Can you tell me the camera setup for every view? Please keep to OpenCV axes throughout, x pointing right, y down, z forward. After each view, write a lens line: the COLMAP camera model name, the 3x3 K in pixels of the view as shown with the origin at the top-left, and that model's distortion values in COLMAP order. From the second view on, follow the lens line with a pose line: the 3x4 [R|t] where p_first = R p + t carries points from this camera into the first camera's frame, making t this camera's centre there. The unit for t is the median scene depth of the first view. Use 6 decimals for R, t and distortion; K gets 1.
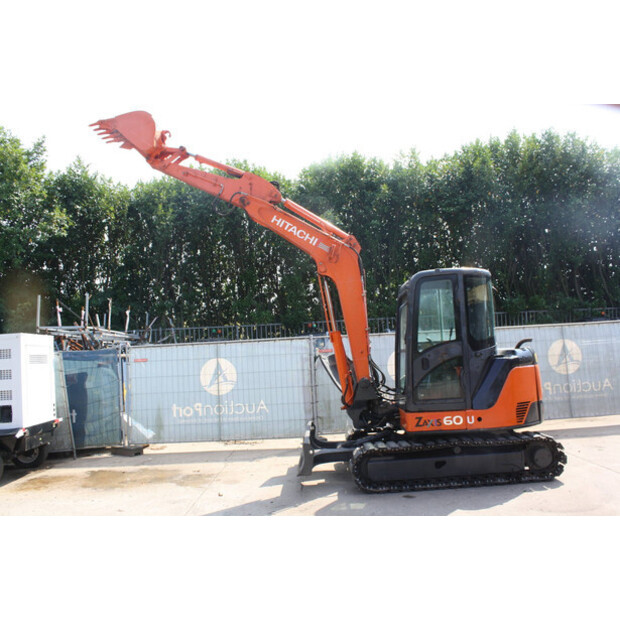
lens RADIAL K [[520.1, 0, 303.9], [0, 520.1, 320.5], [0, 0, 1]] dist [-0.156994, 0.121756]
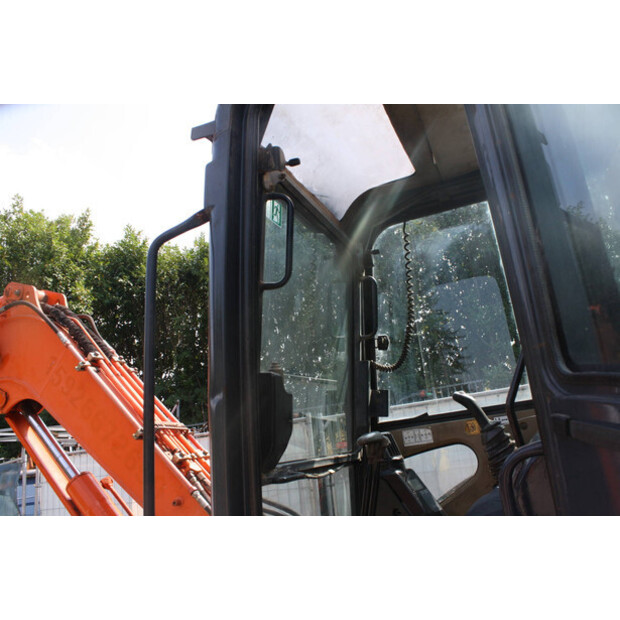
lens RADIAL K [[520.1, 0, 304.4], [0, 520.1, 312.3], [0, 0, 1]] dist [-0.156994, 0.121756]
pose [[0.925715, -0.154736, -0.345122, 0.214968], [0.093176, 0.977660, -0.188413, 0.027360], [0.366566, 0.142259, 0.919452, 0.619283]]
